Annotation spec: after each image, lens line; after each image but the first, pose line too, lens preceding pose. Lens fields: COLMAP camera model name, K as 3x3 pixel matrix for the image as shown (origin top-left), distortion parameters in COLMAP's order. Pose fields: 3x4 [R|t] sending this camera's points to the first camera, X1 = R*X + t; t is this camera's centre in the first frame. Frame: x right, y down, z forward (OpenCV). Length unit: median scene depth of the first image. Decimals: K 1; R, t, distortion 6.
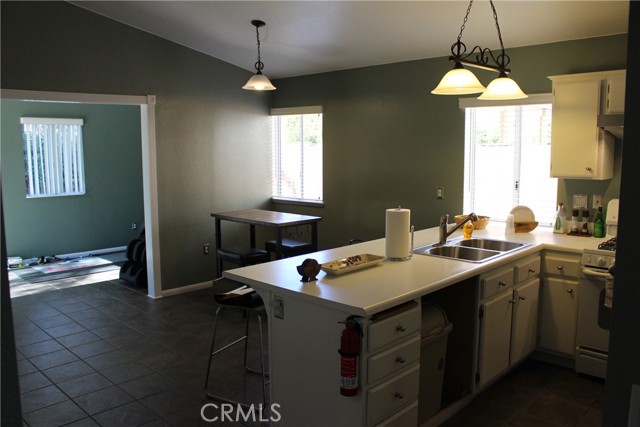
lens RADIAL K [[530.5, 0, 320.2], [0, 530.5, 212.8], [0, 0, 1]] dist [-0.134569, 0.084777]
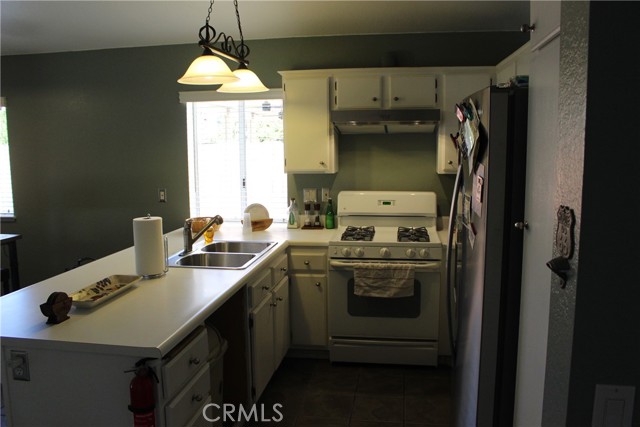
lens RADIAL K [[530.5, 0, 318.6], [0, 530.5, 215.0], [0, 0, 1]] dist [-0.134569, 0.084777]
pose [[0.820620, -0.077037, 0.566258, -0.092442], [0.074777, 0.996828, 0.027248, -0.012183], [-0.566561, 0.019982, 0.823777, 0.140832]]
